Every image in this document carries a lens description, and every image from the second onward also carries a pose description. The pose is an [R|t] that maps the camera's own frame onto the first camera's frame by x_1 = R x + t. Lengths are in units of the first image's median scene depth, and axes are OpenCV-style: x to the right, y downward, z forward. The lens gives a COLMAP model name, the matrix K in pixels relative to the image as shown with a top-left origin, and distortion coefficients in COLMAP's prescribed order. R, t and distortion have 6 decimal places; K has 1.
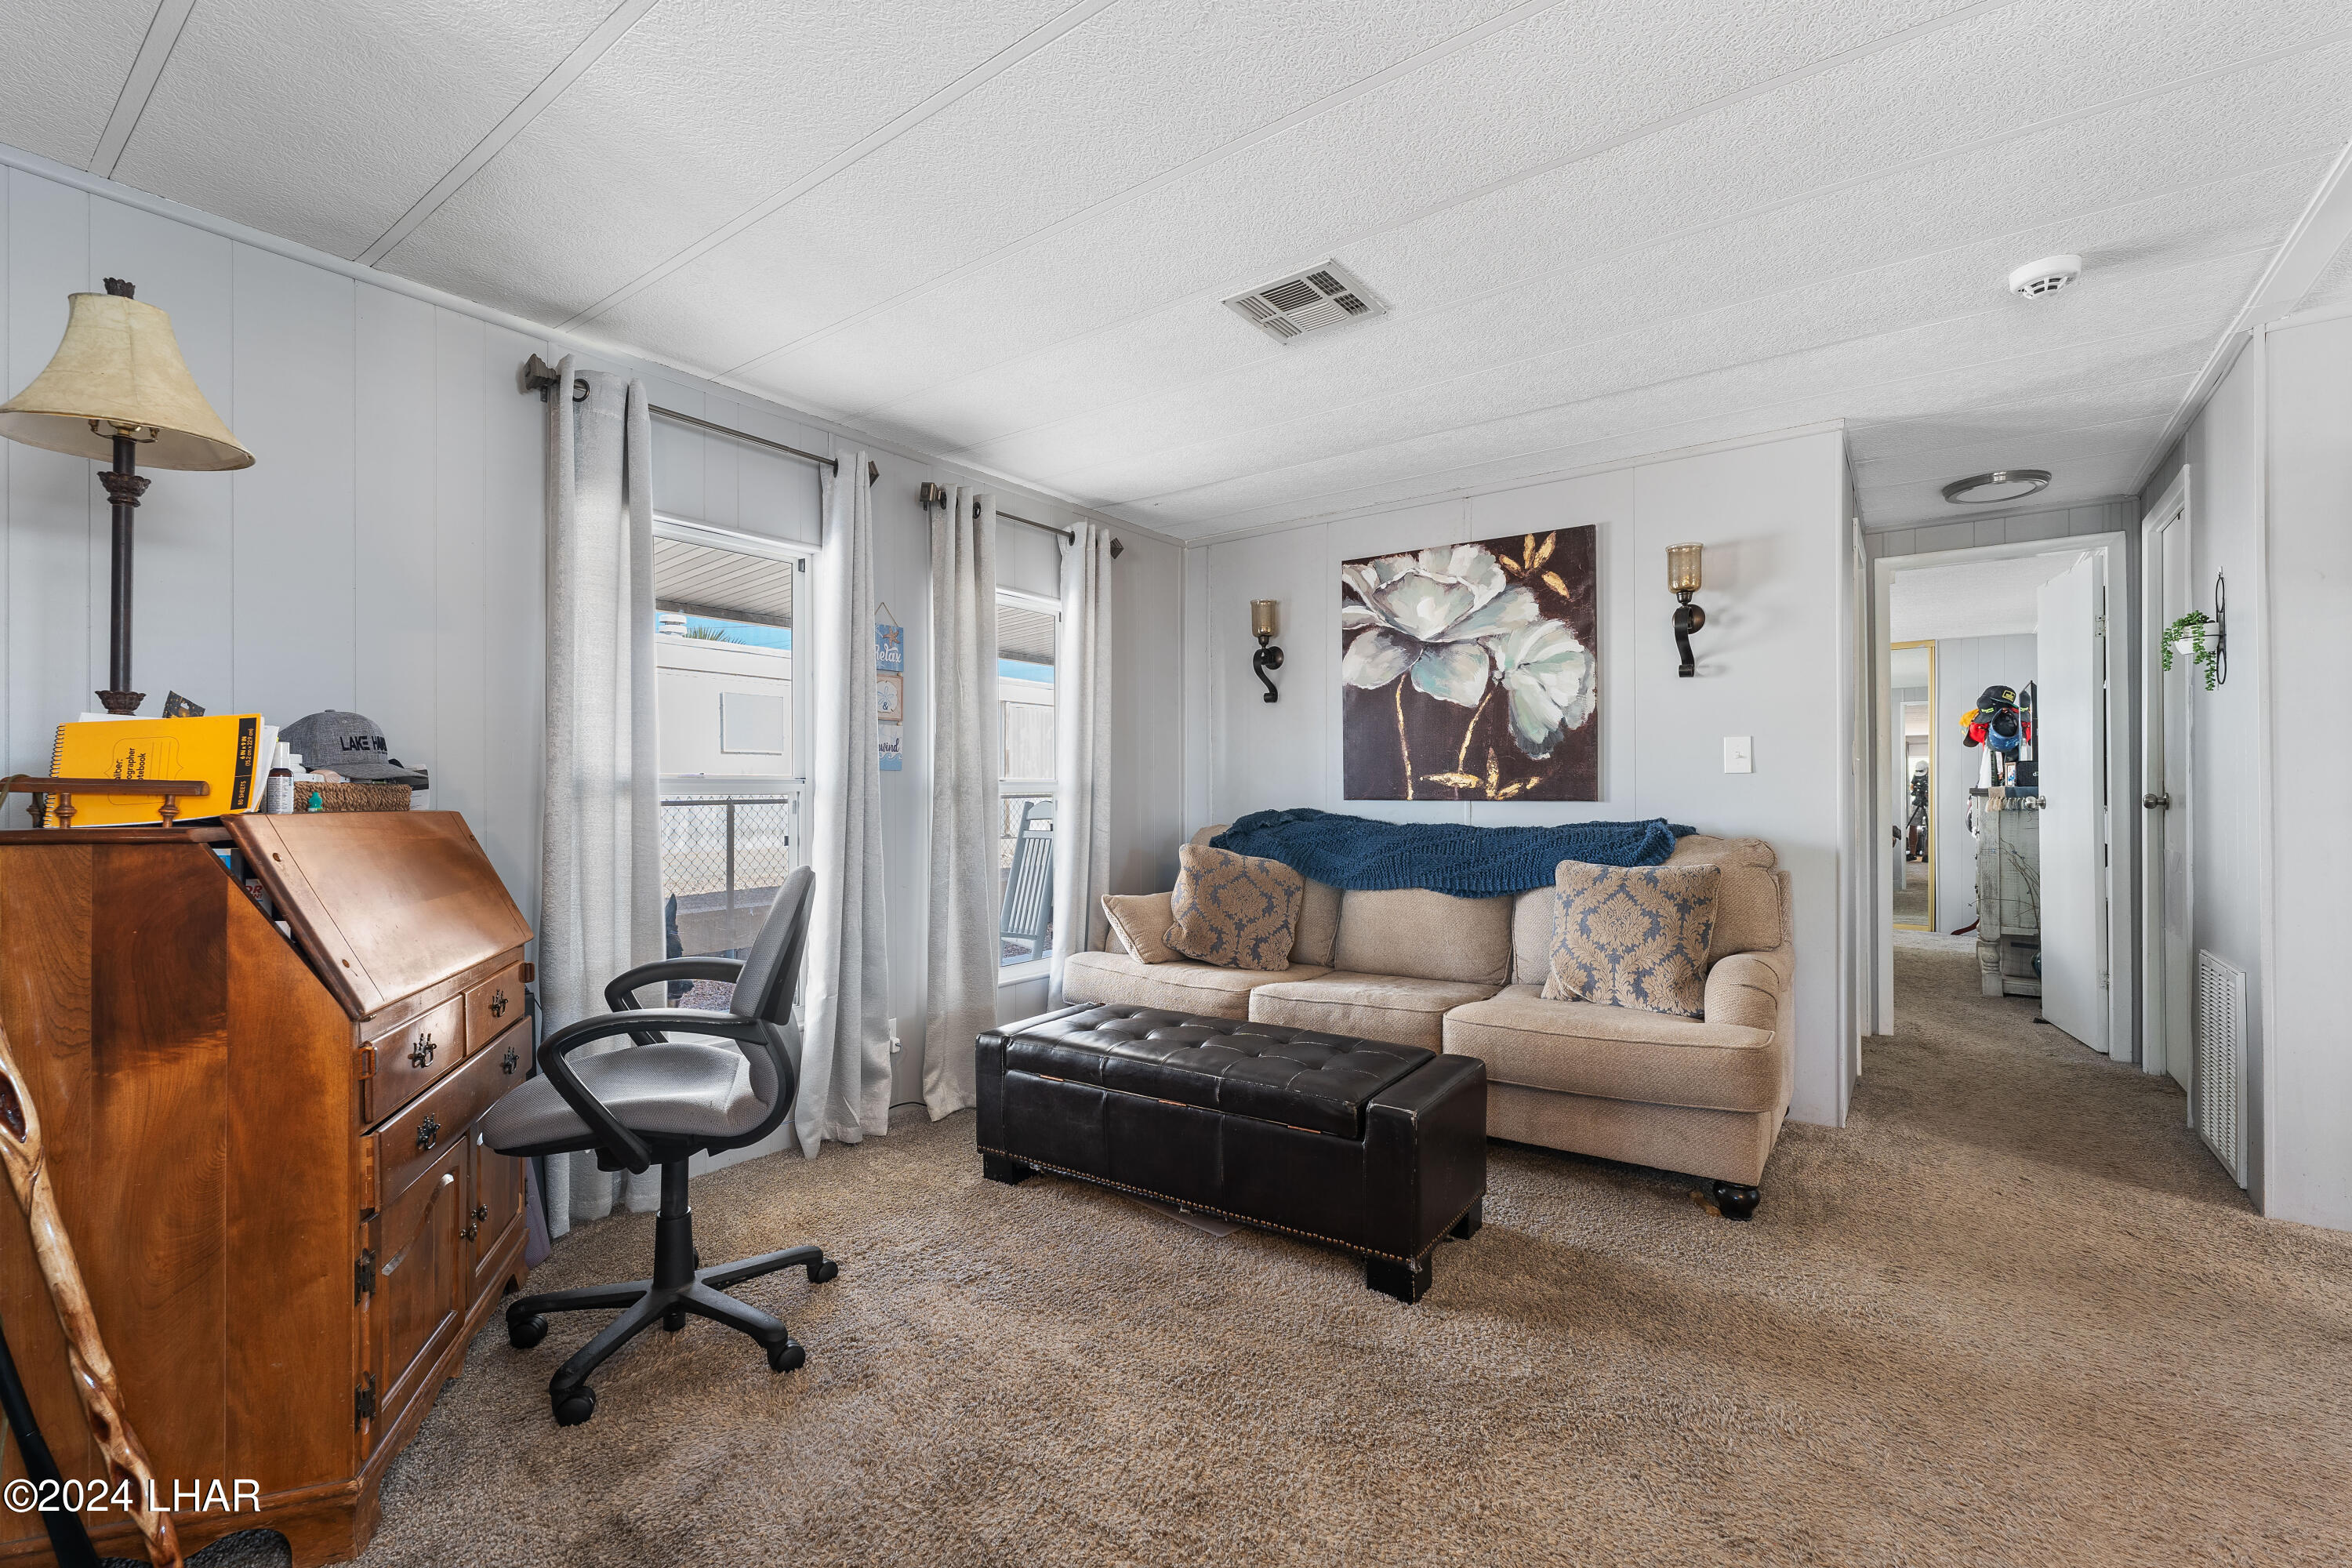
lens RADIAL K [[1001.7, 0, 1178.1], [0, 1001.7, 784.9], [0, 0, 1]] dist [-0.007714, 0.000642]
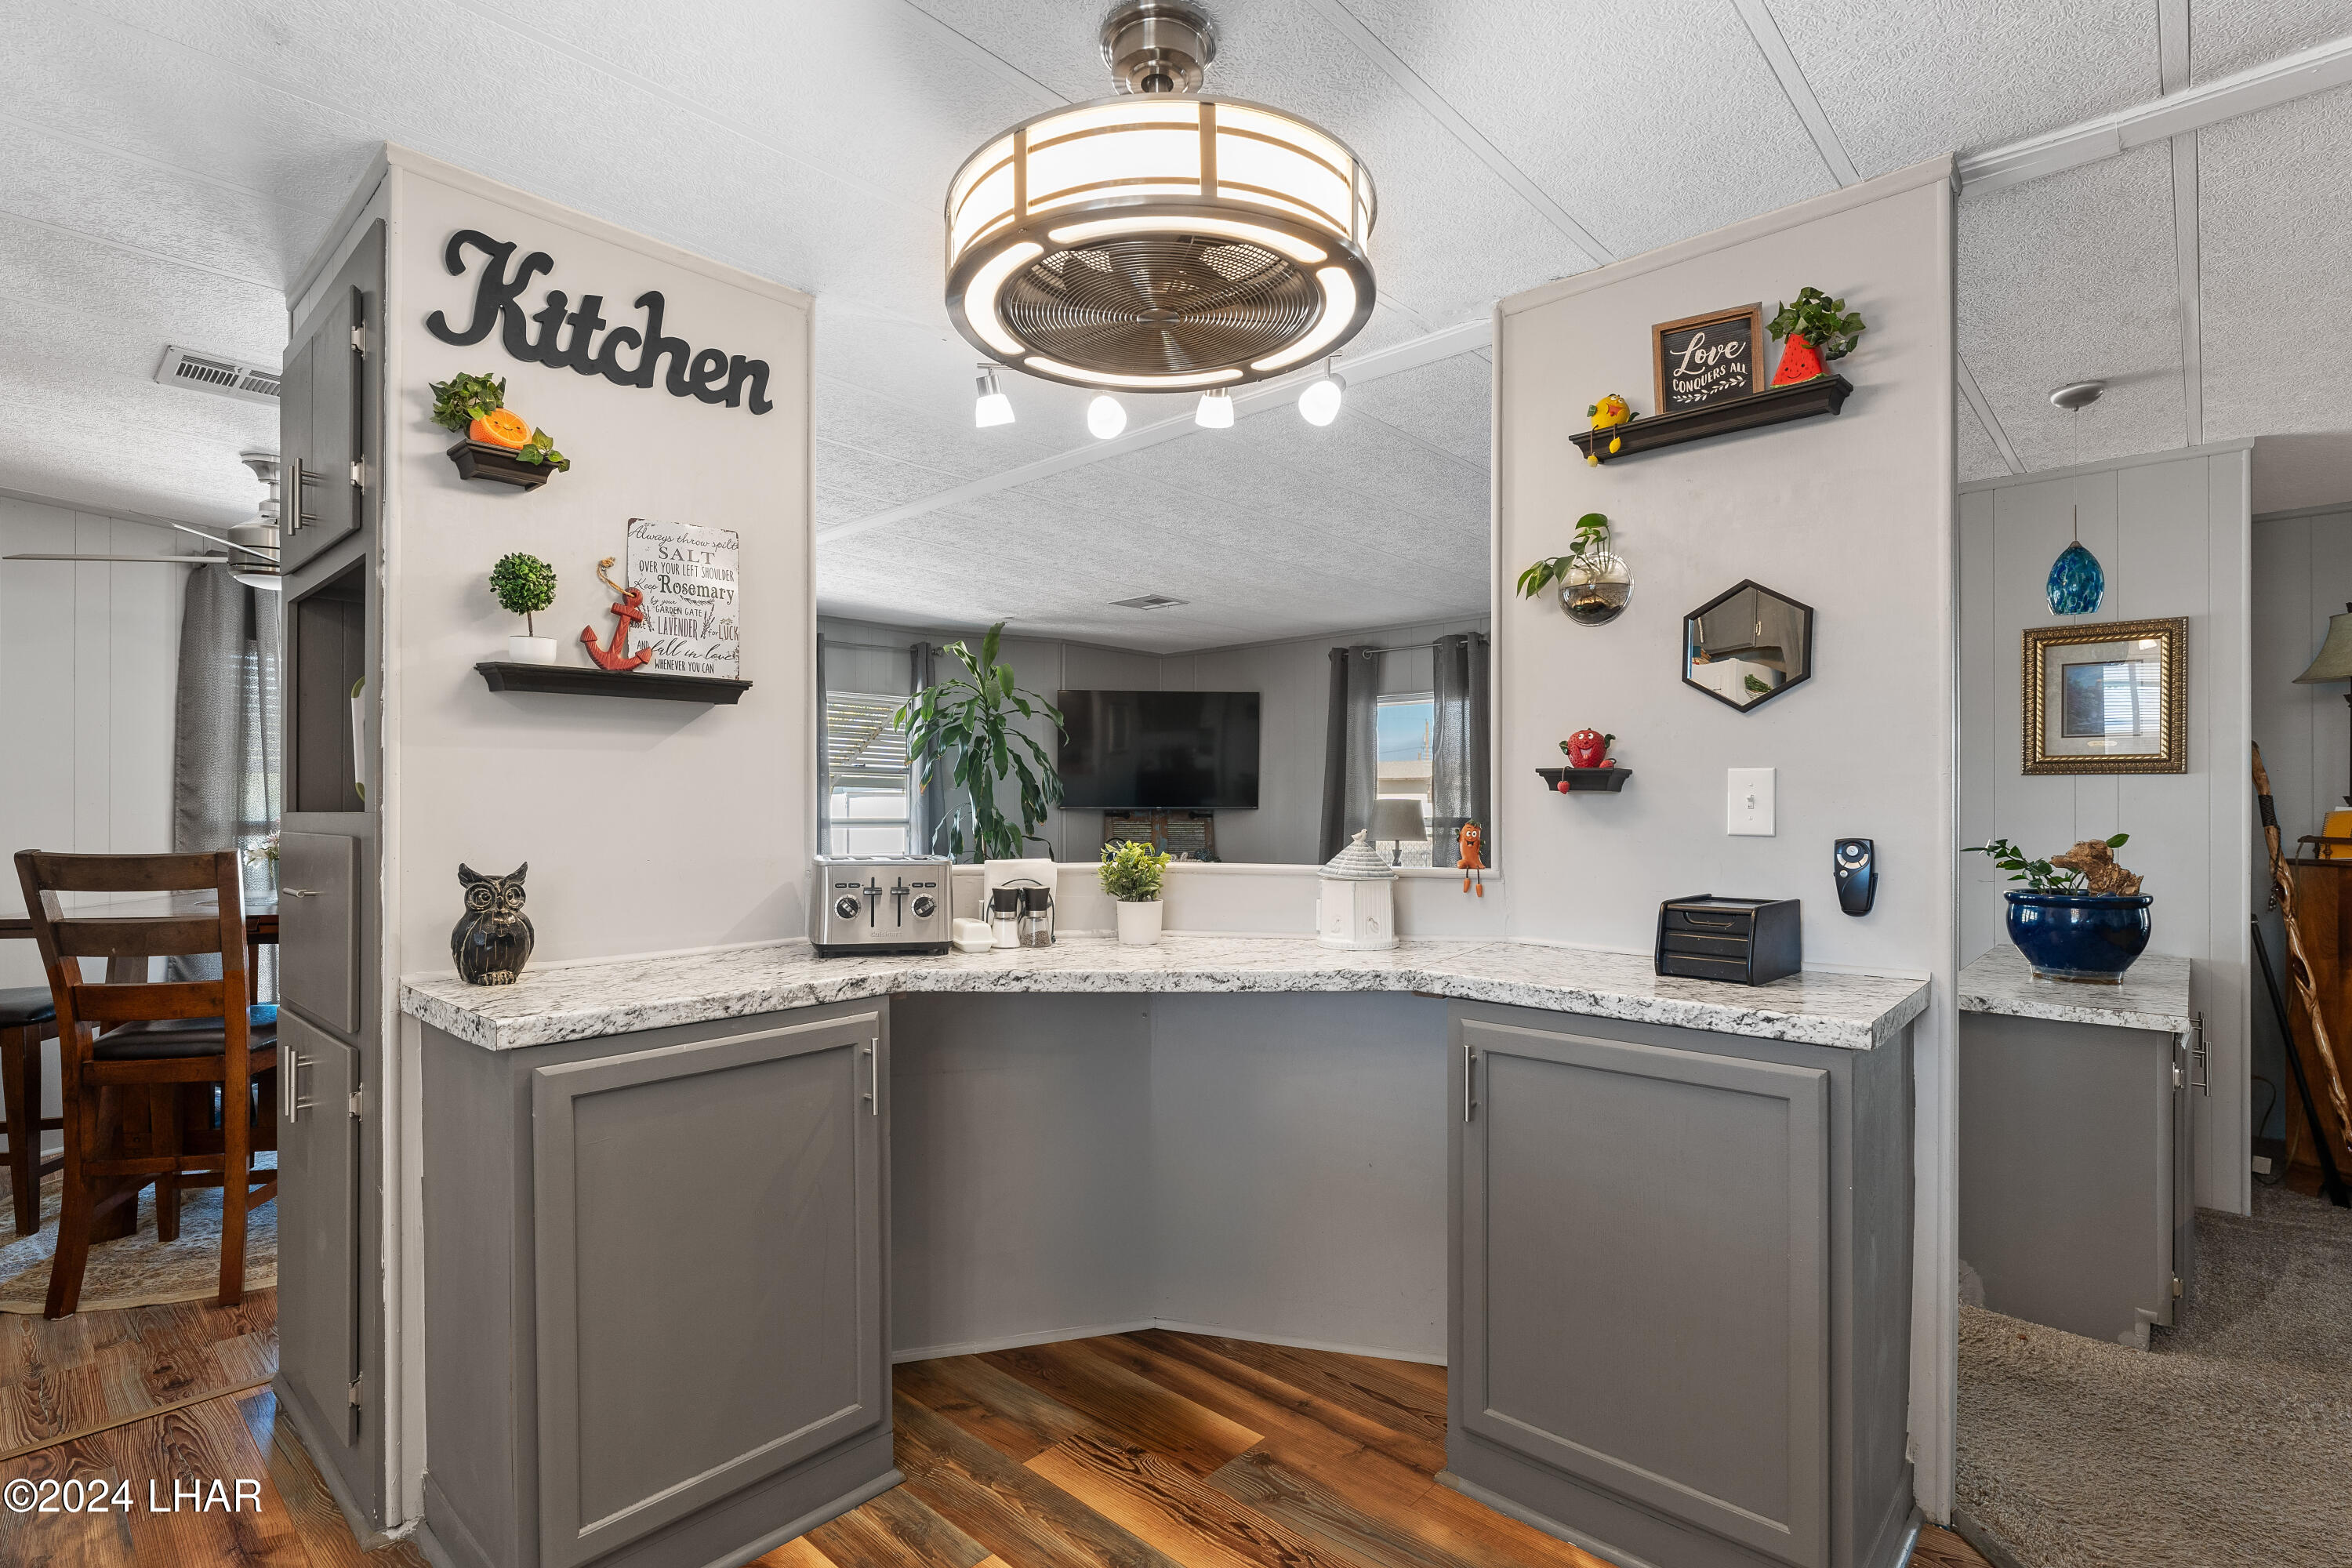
lens RADIAL K [[1126.6, 0, 1110.8], [0, 1126.6, 813.7], [0, 0, 1]] dist [-0.005865, 0.000535]
pose [[-0.140315, 0.006773, -0.990084, 0.635503], [0.010282, 0.999933, 0.005383, -0.036384], [0.990053, -0.009425, -0.140375, -0.491493]]
